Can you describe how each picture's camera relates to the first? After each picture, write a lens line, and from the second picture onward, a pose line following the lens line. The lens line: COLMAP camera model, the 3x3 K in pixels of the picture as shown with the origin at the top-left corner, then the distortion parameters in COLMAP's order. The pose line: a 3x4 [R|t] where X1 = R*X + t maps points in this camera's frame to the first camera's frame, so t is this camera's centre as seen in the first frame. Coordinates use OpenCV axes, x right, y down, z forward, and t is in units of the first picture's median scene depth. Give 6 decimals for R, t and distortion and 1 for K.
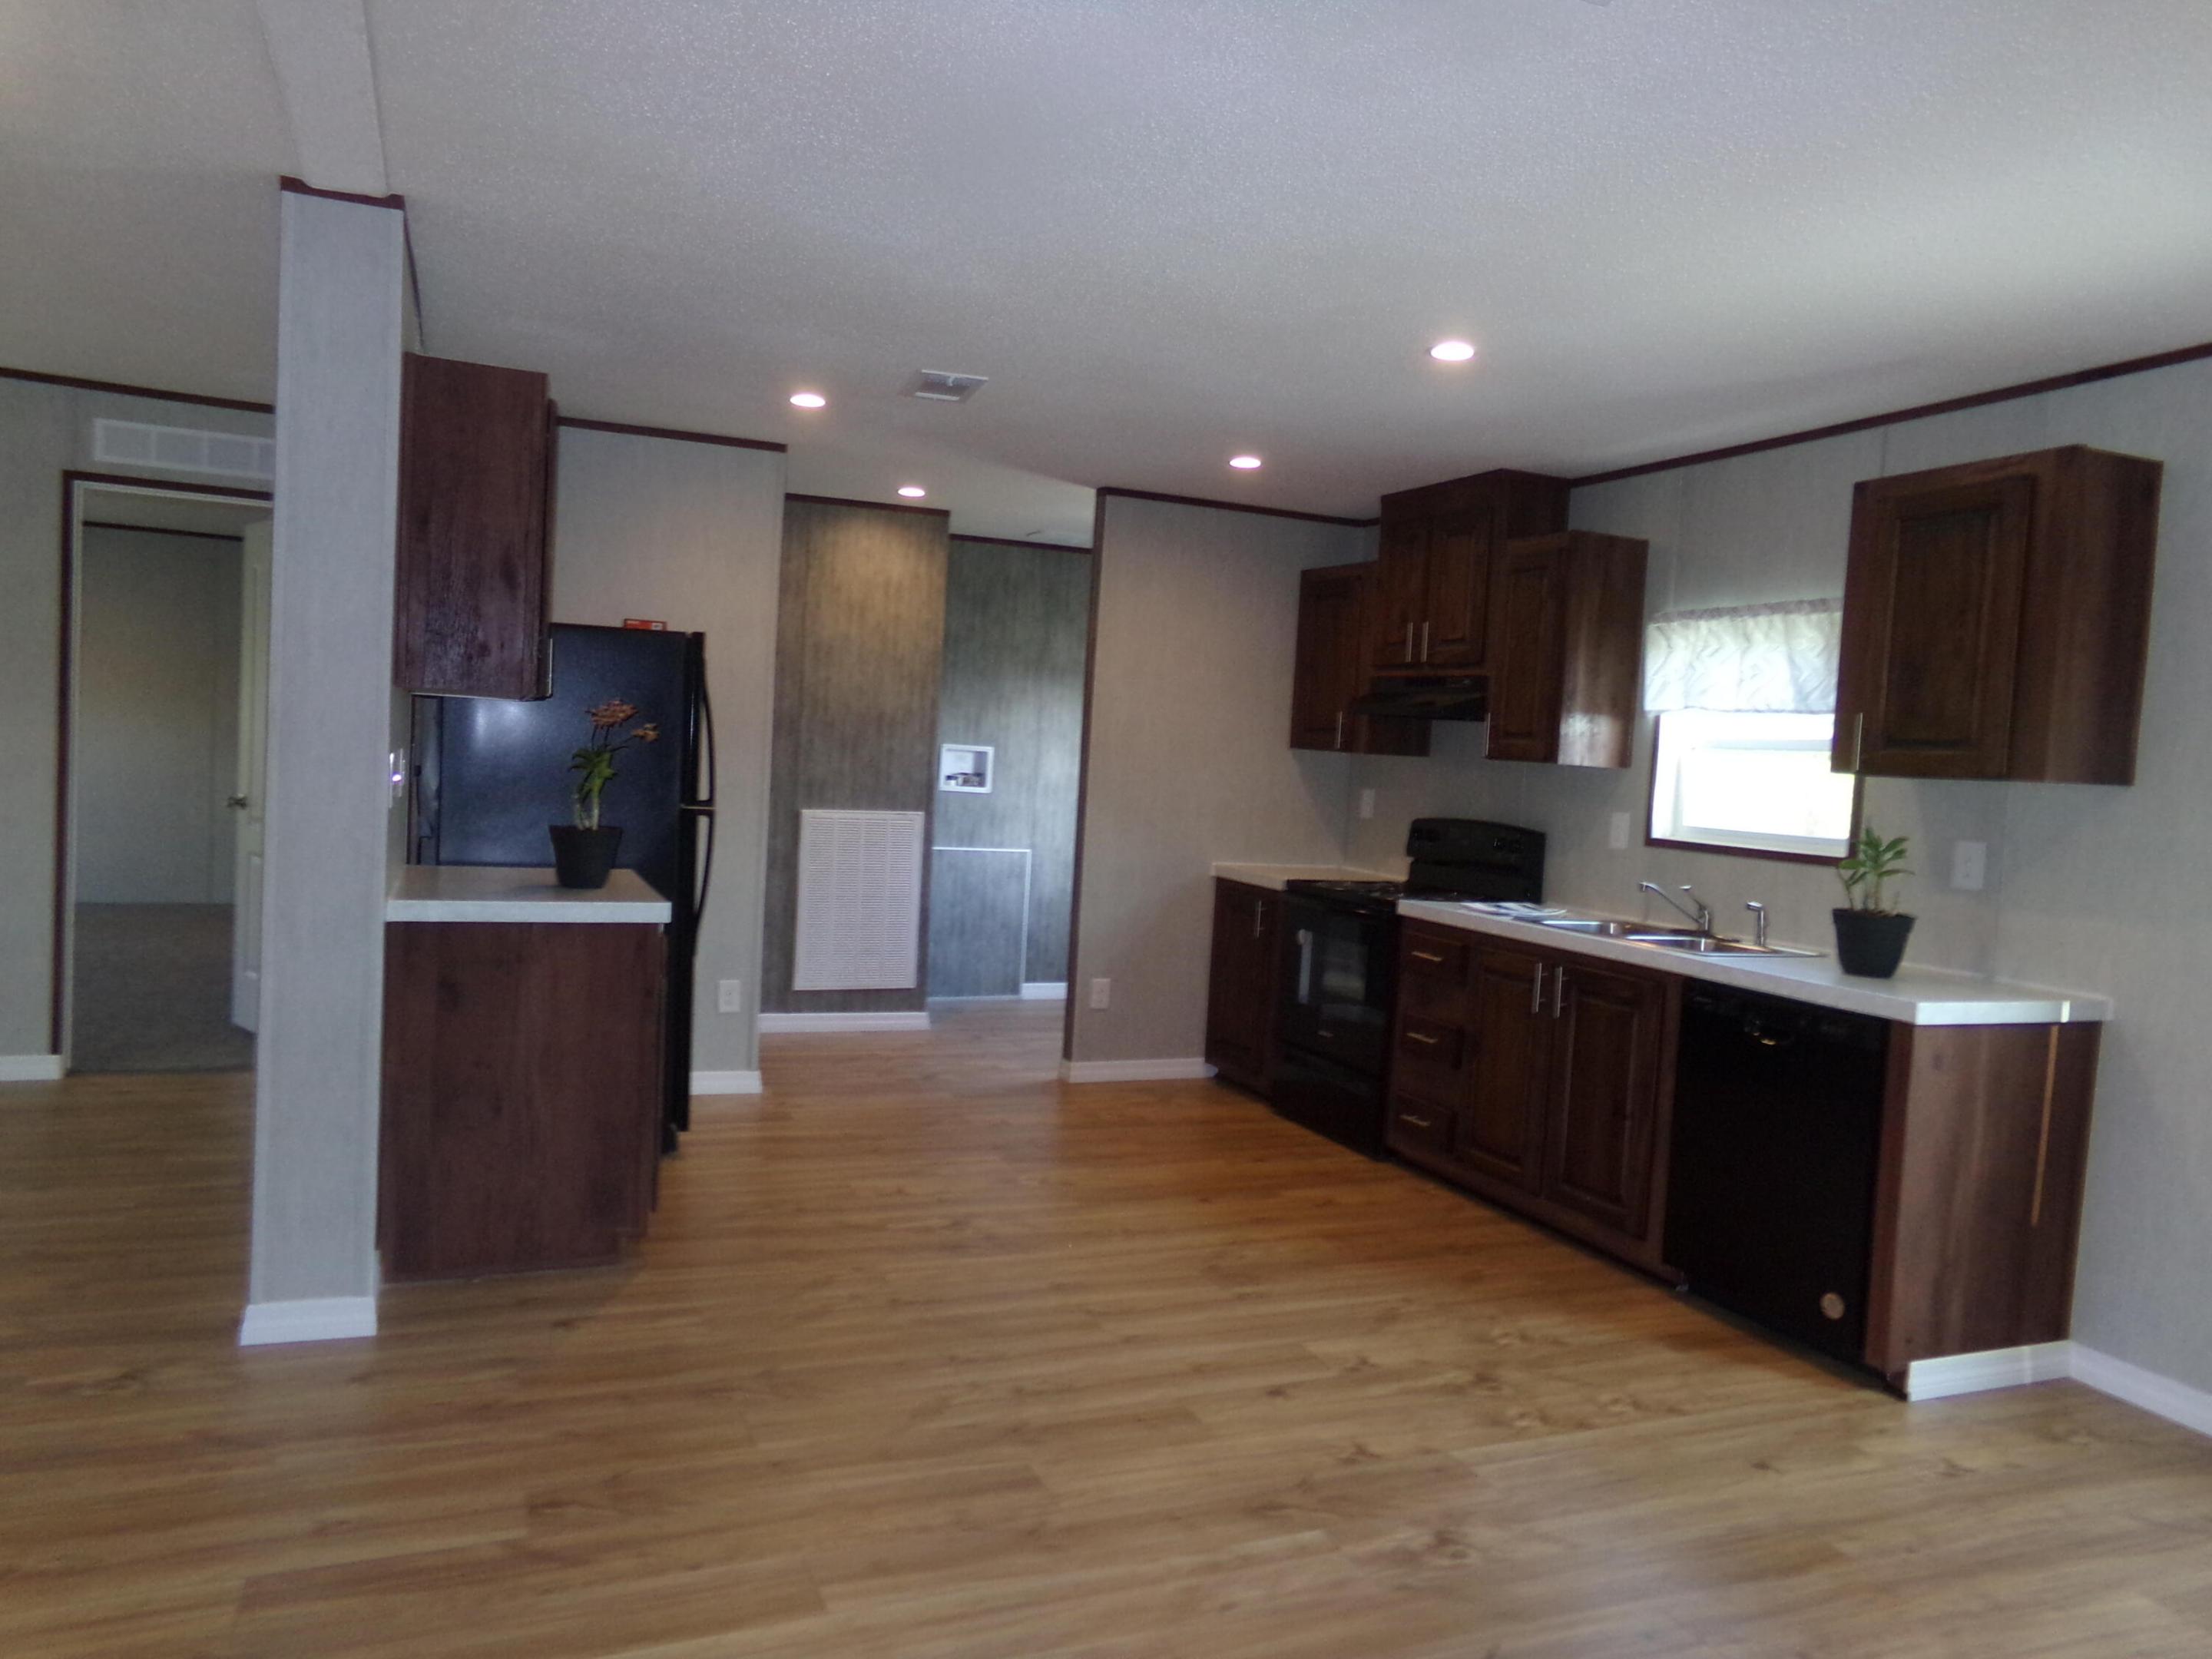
lens RADIAL K [[1517.9, 0, 1105.7], [0, 1517.9, 836.8], [0, 0, 1]] dist [-0.046002, 0.078939]
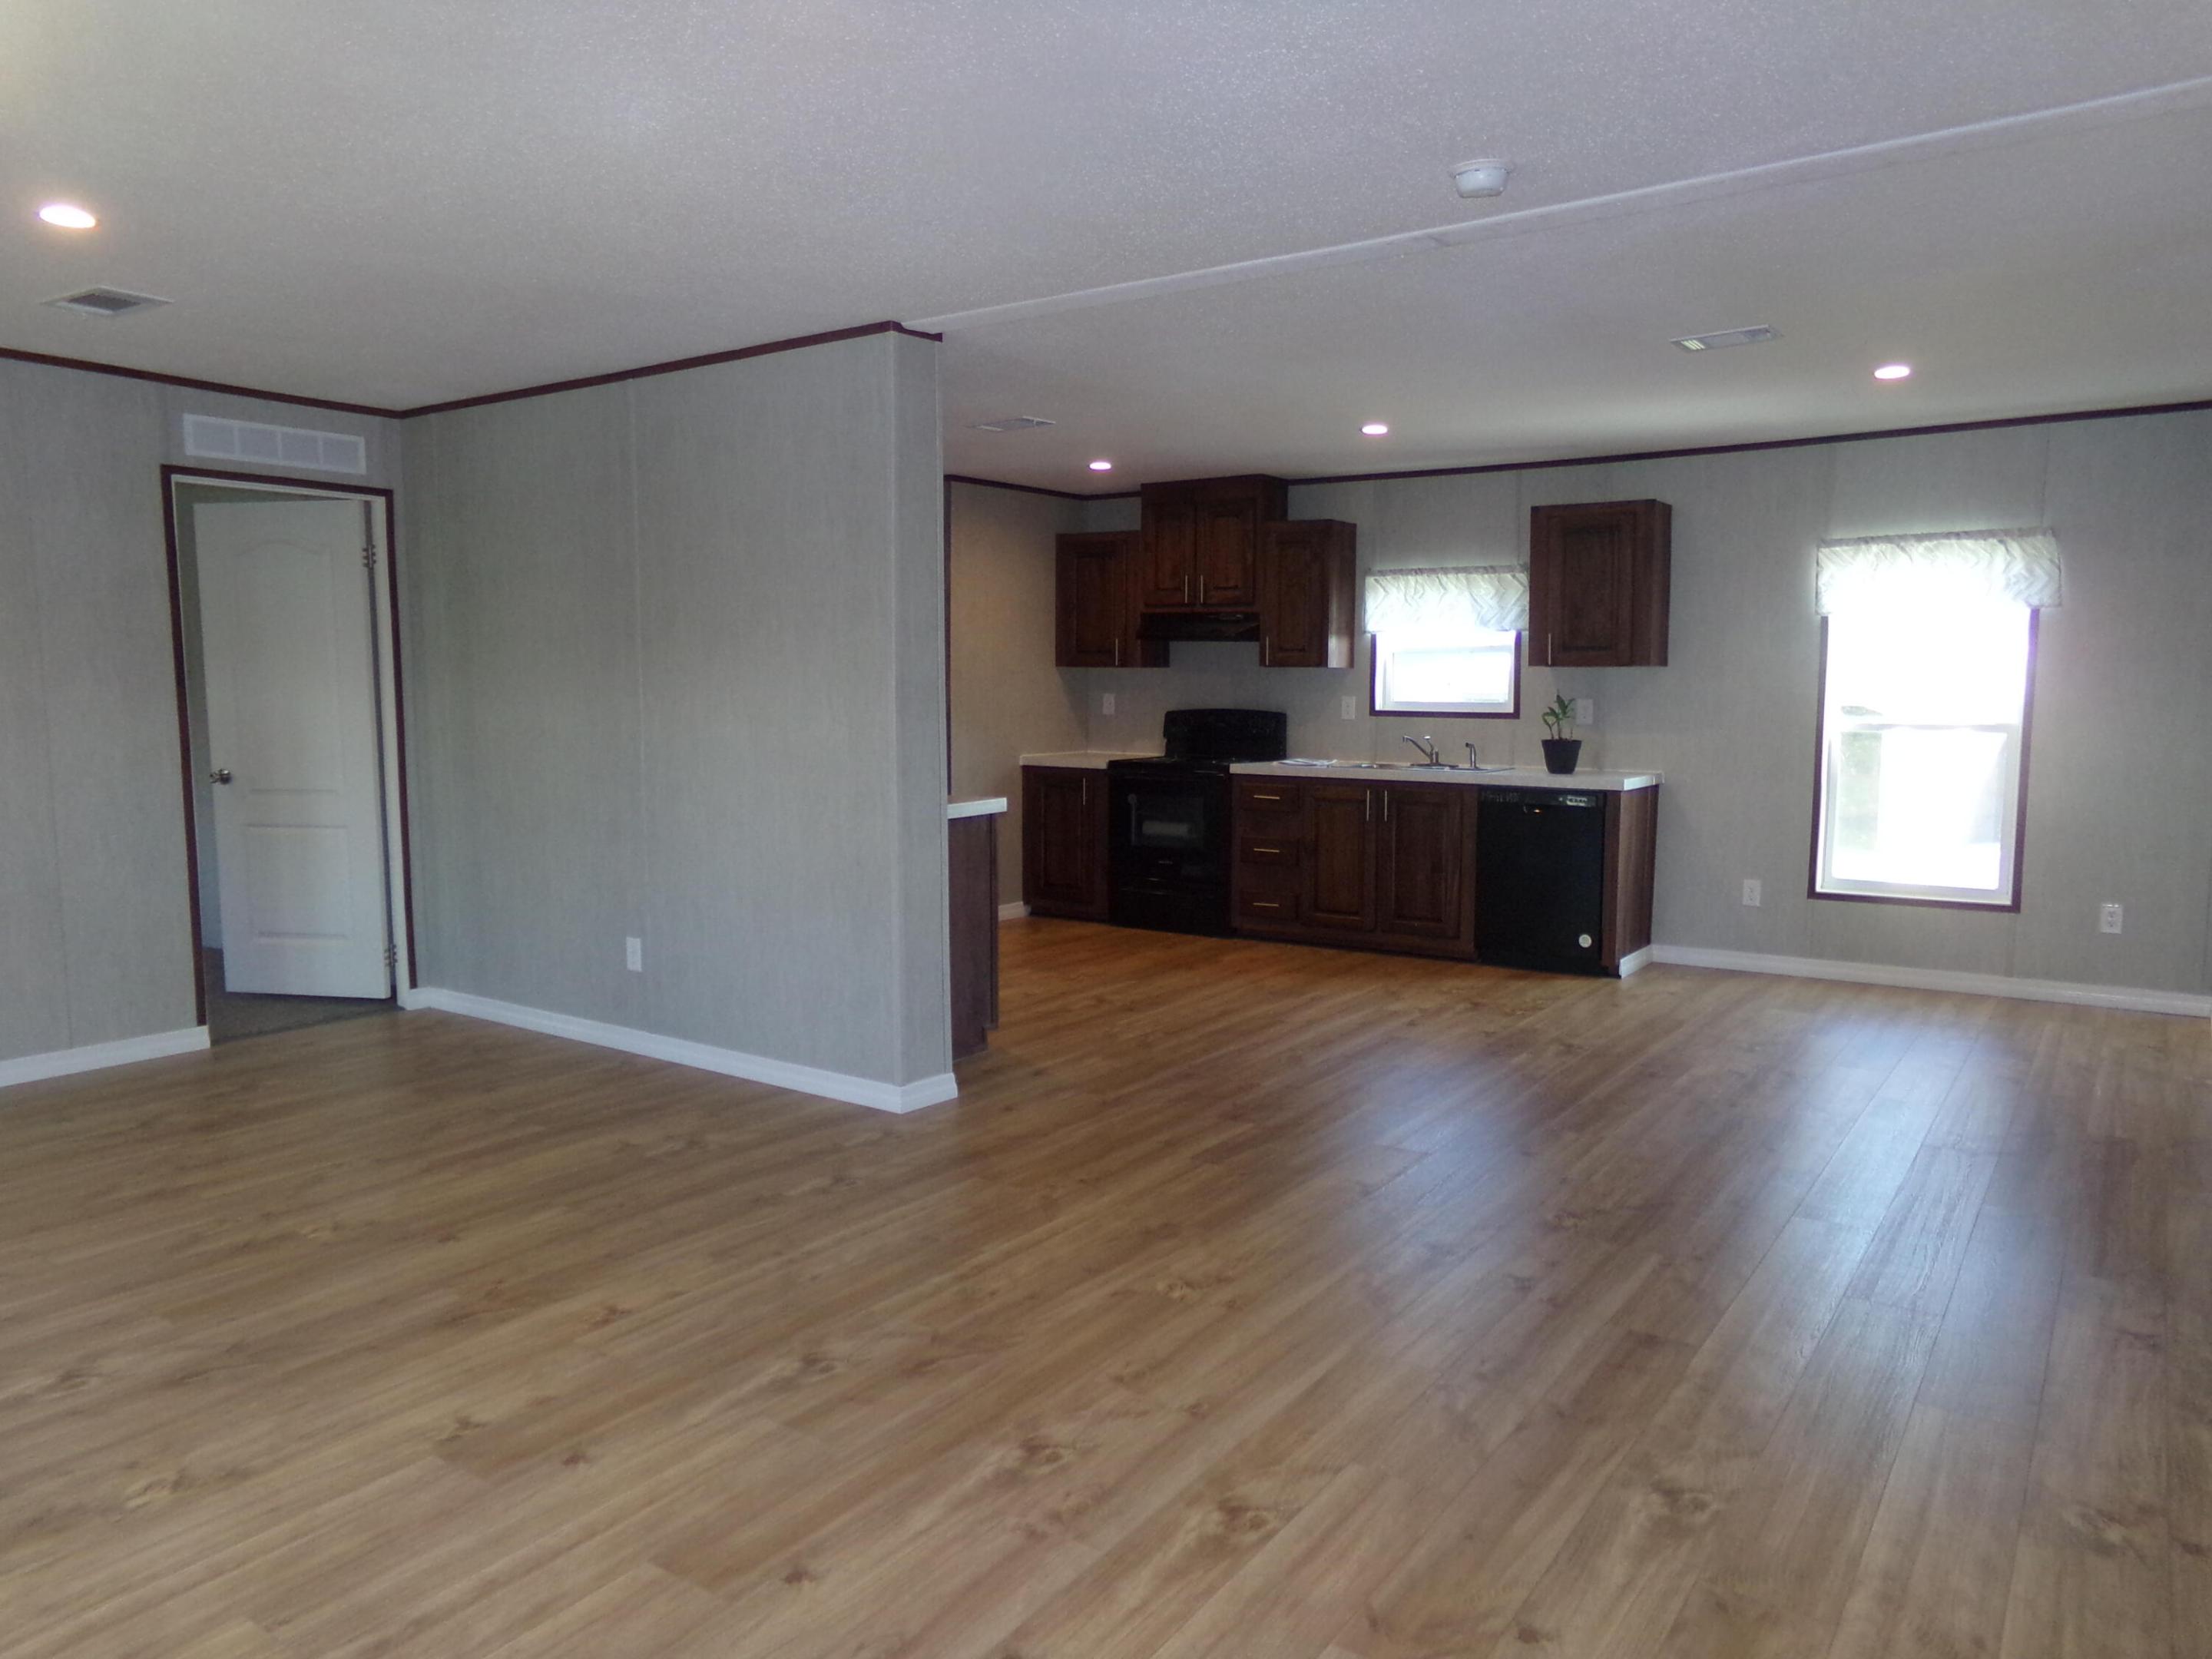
lens RADIAL K [[1517.9, 0, 1111.8], [0, 1517.9, 832.2], [0, 0, 1]] dist [-0.046002, 0.078939]
pose [[0.849041, -0.112513, 0.516207, -0.879735], [0.078746, 0.993097, 0.086938, -0.039822], [-0.522426, -0.033165, 0.852040, -0.285654]]
